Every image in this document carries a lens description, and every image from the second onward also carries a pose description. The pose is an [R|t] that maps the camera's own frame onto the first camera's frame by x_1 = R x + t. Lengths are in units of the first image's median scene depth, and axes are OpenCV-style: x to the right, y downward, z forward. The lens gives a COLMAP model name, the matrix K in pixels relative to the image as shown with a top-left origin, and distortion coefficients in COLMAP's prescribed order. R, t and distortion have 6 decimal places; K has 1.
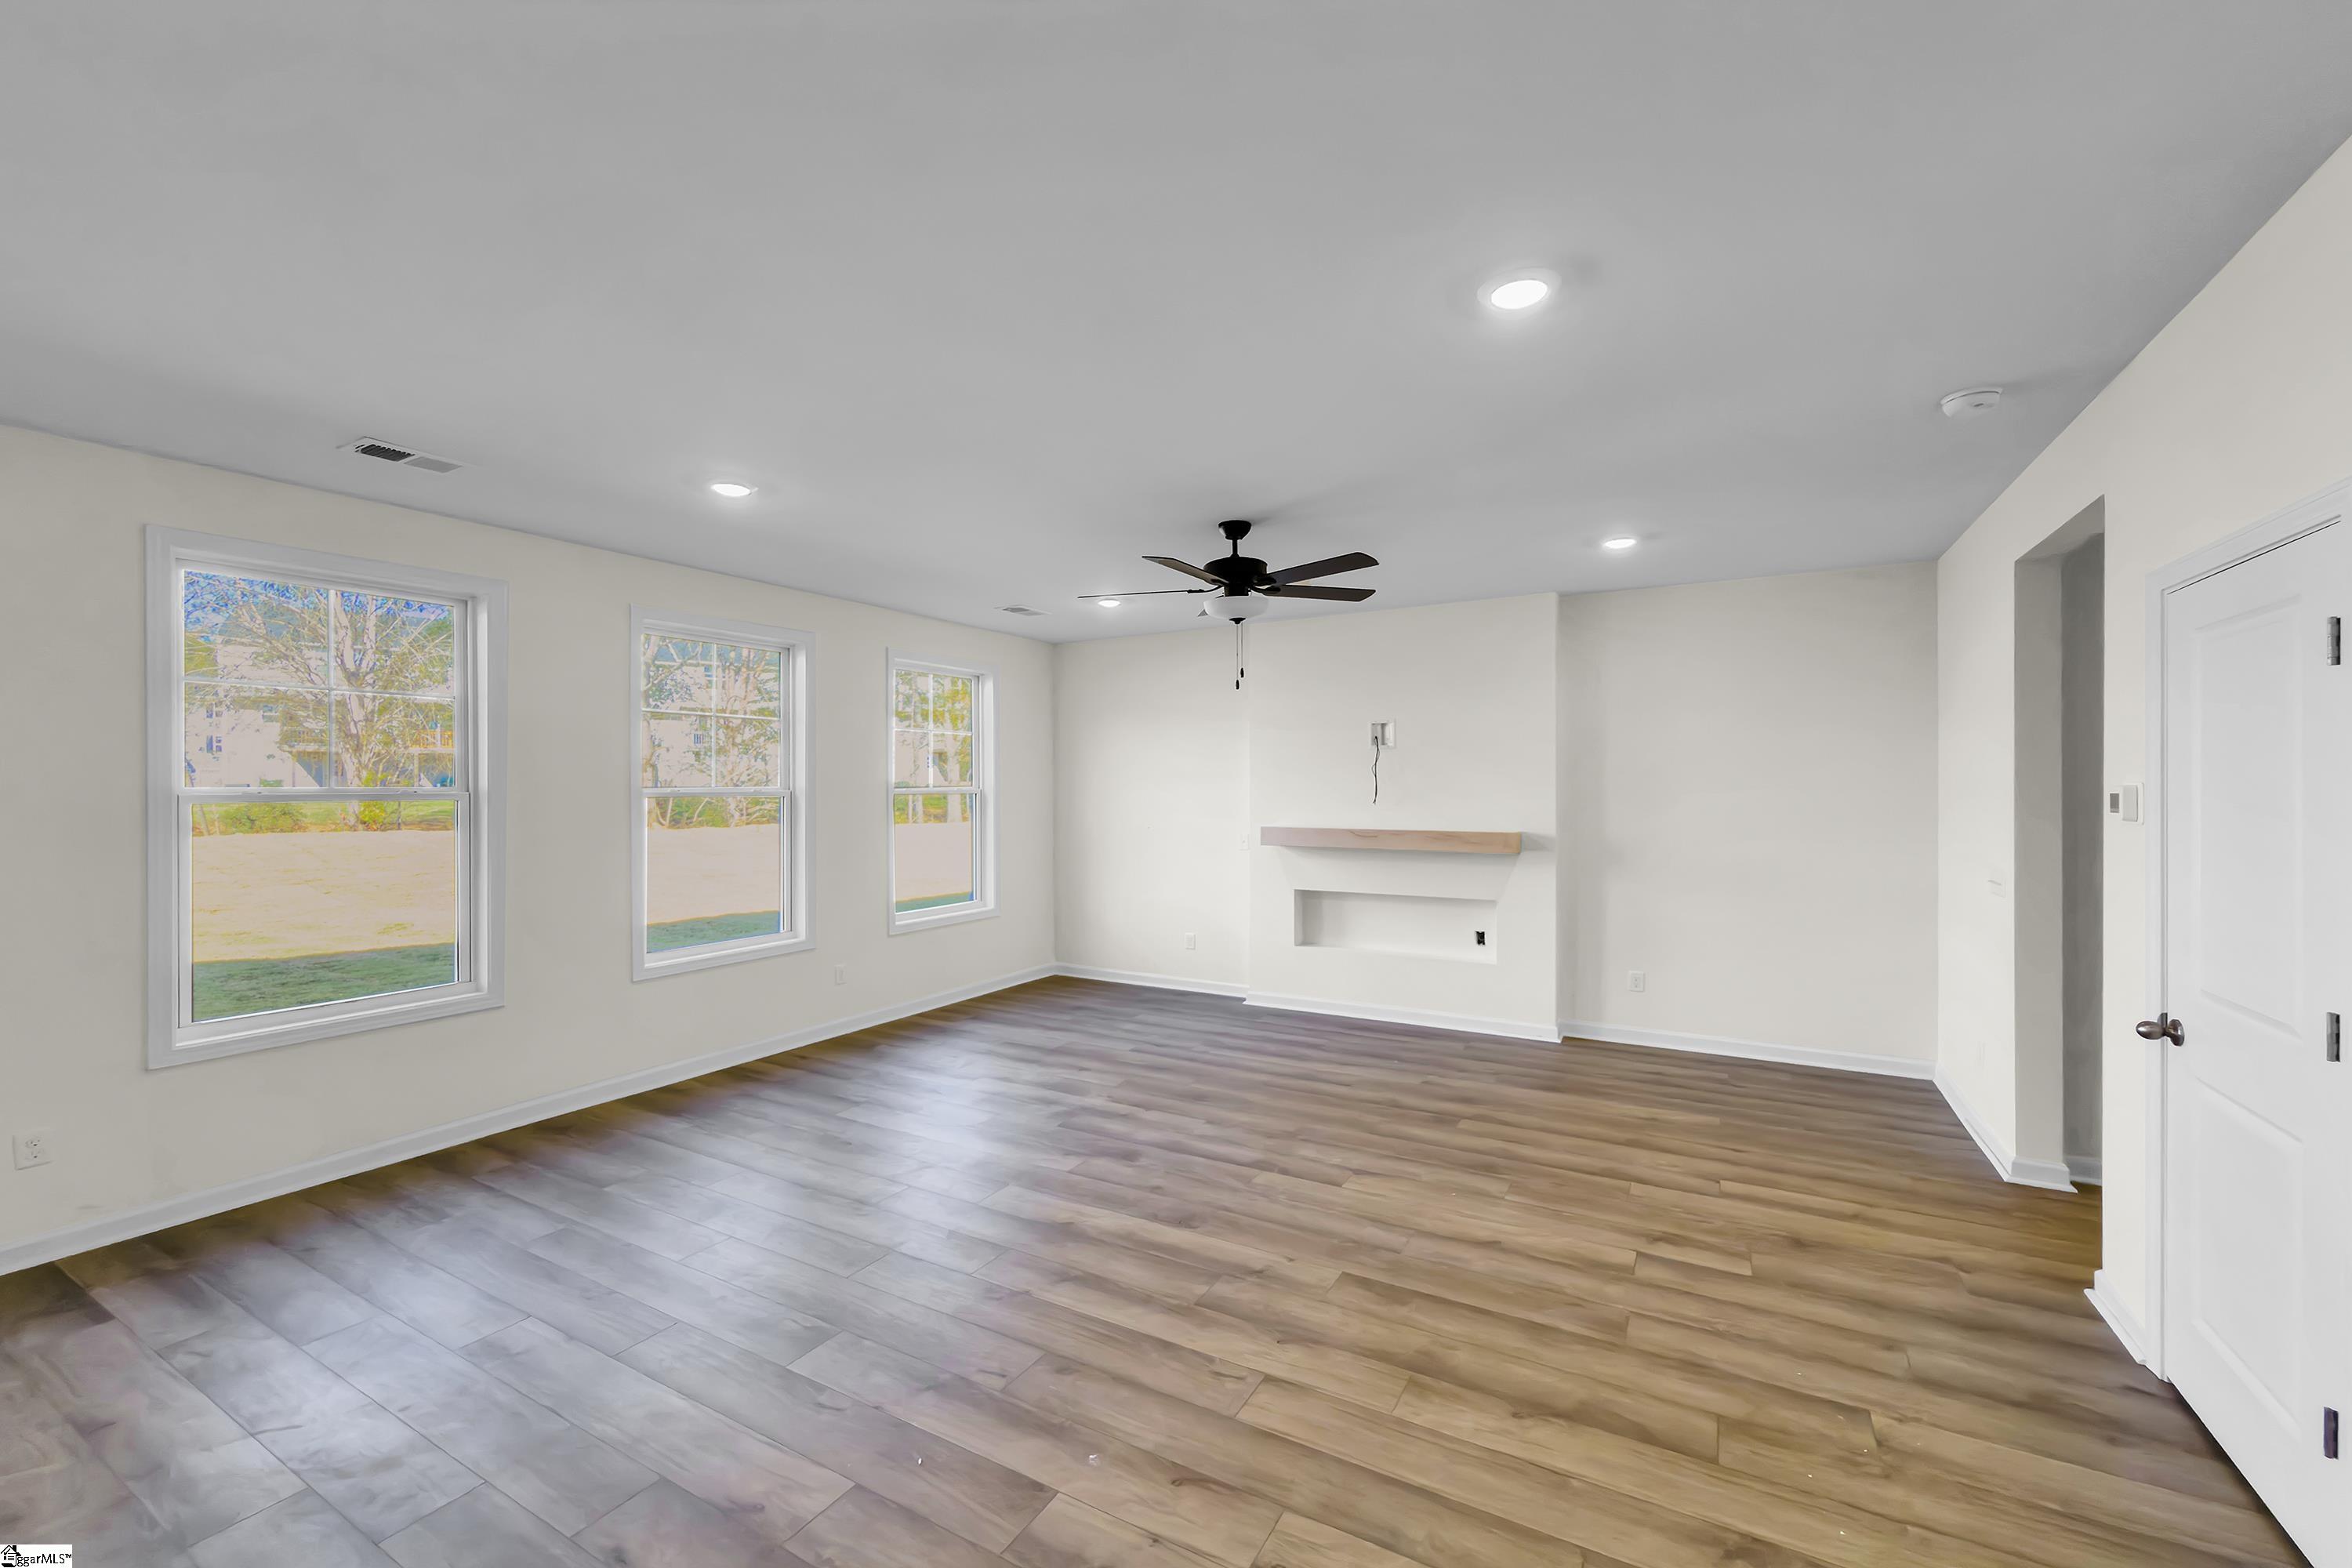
lens RADIAL K [[944.0, 0, 1177.1], [0, 944.0, 794.2], [0, 0, 1]] dist [-0.000349, 0.000076]
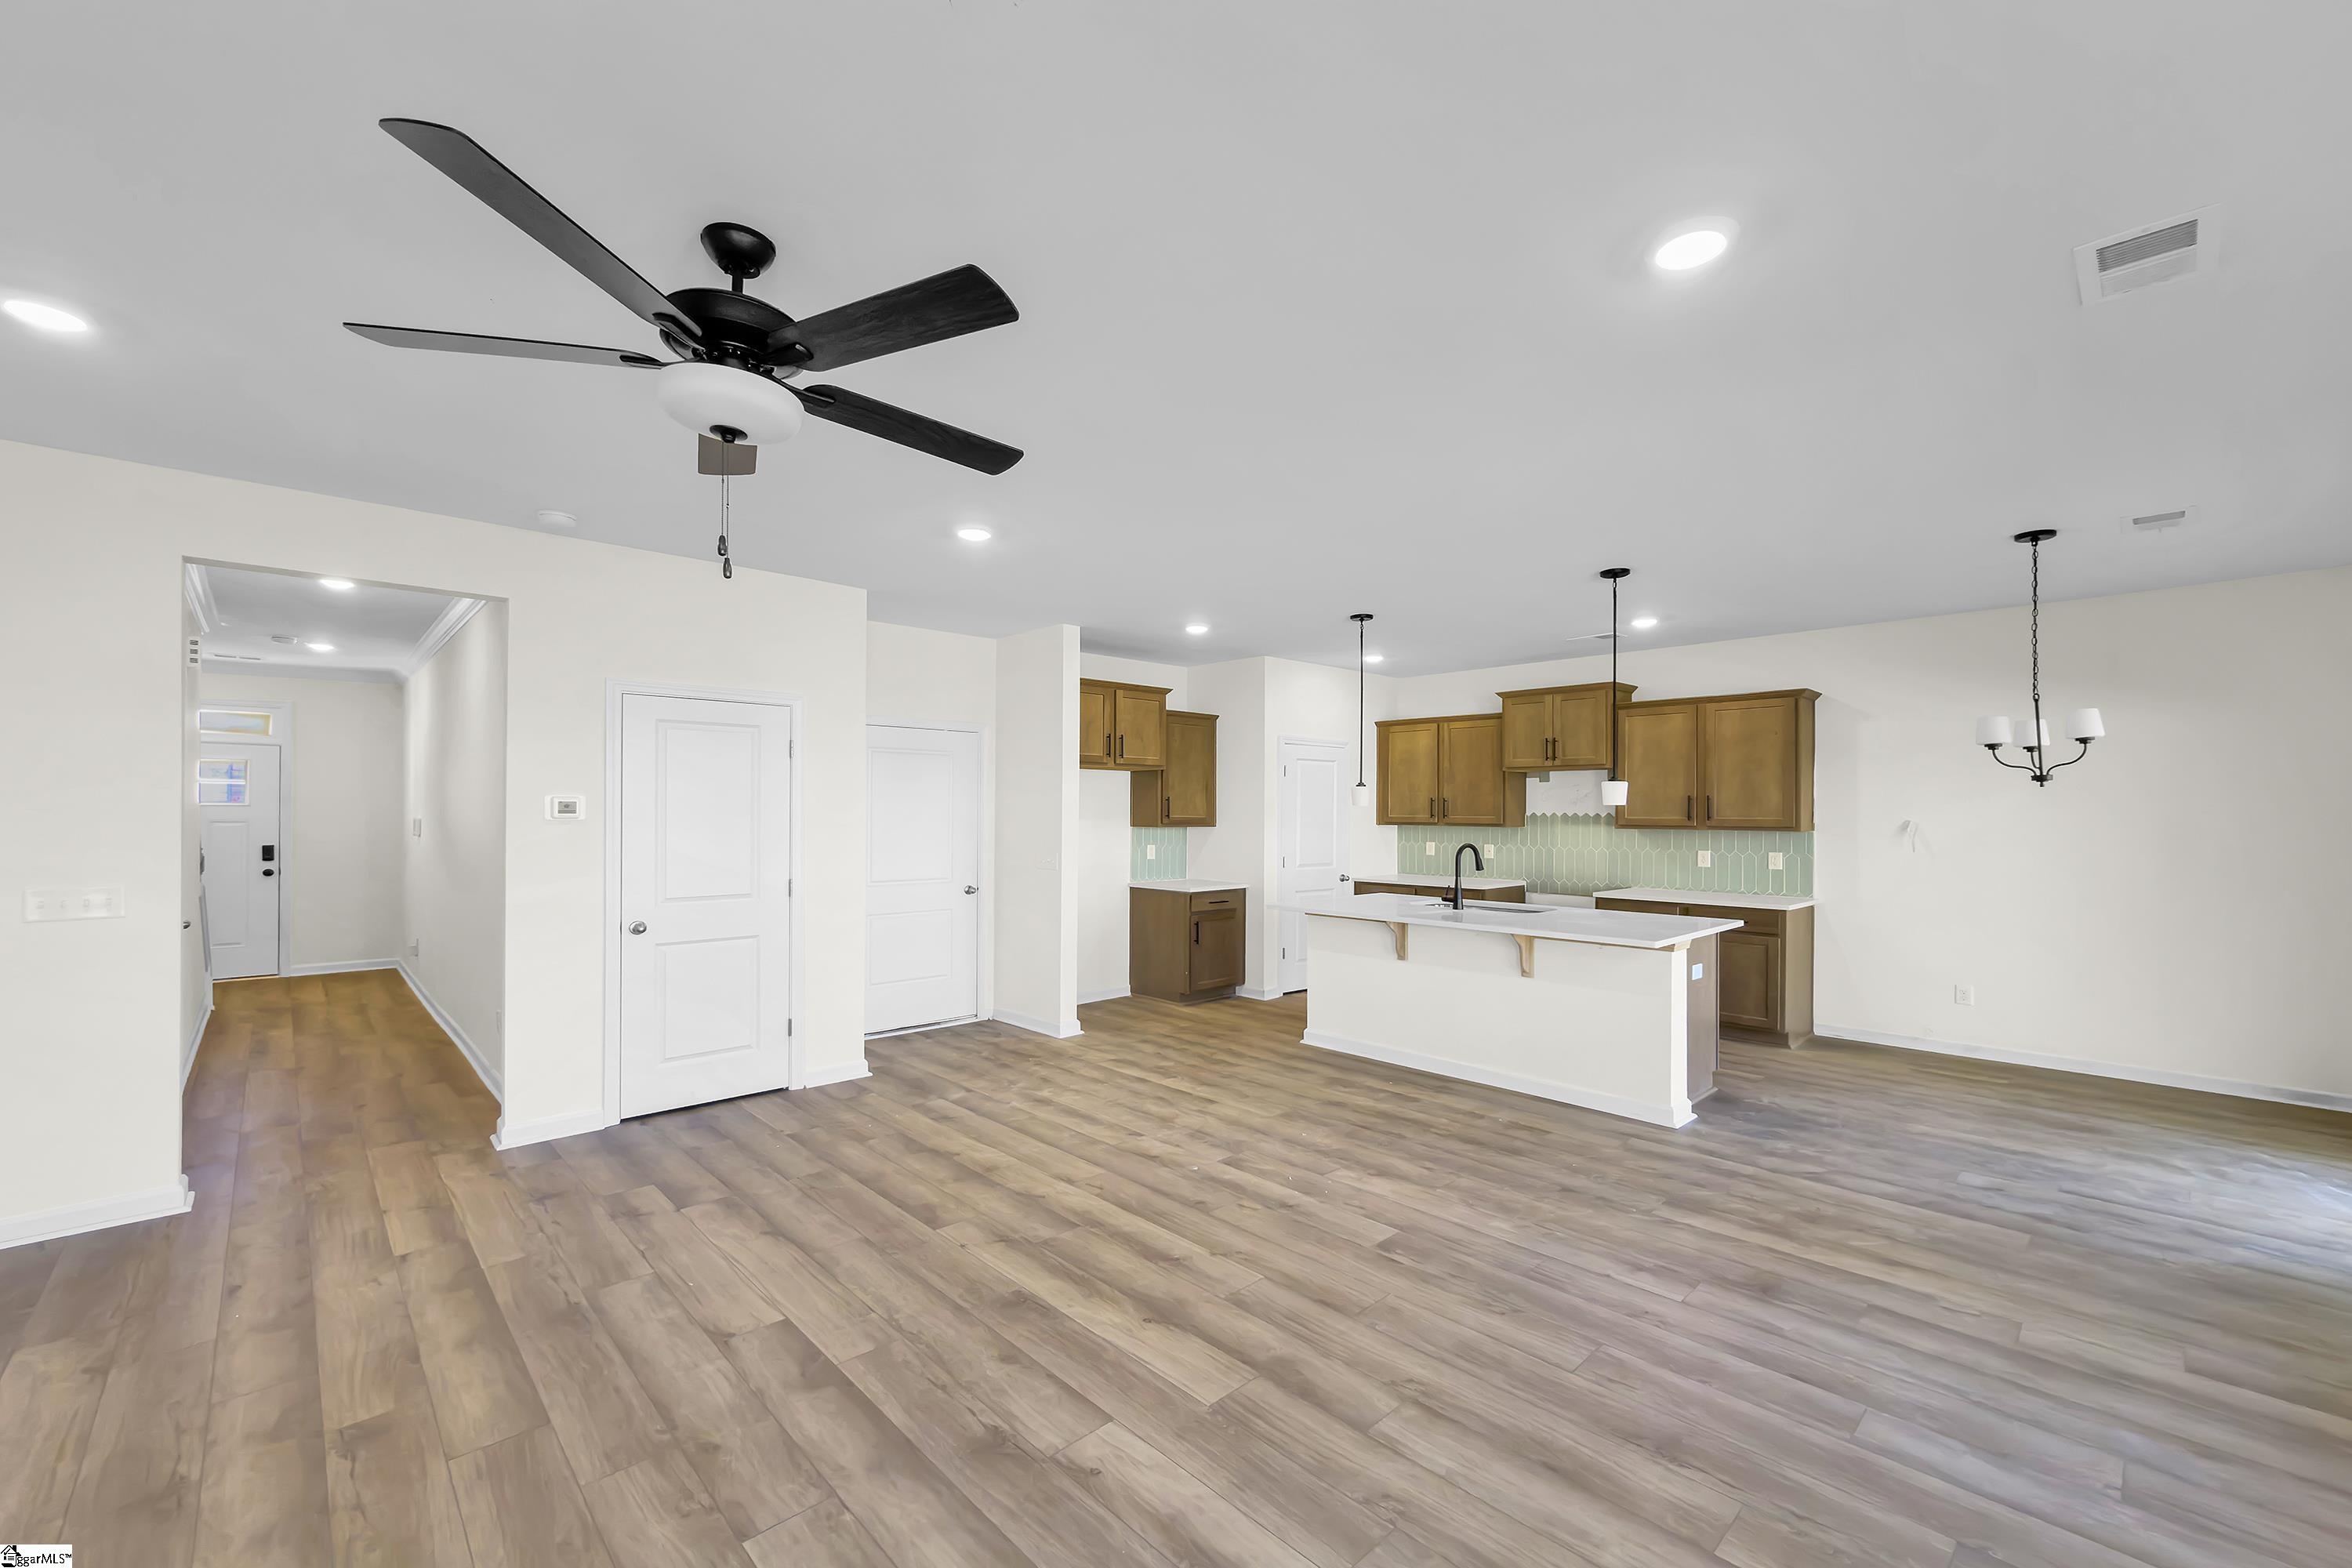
lens RADIAL K [[948.3, 0, 1176.0], [0, 948.3, 809.3], [0, 0, 1]] dist [-0.000698, -0.000245]
pose [[-0.956187, 0.000249, 0.292756, -0.325616], [0.001337, 0.999993, 0.003516, 0.005802], [-0.292753, 0.003753, -0.956181, 1.528406]]
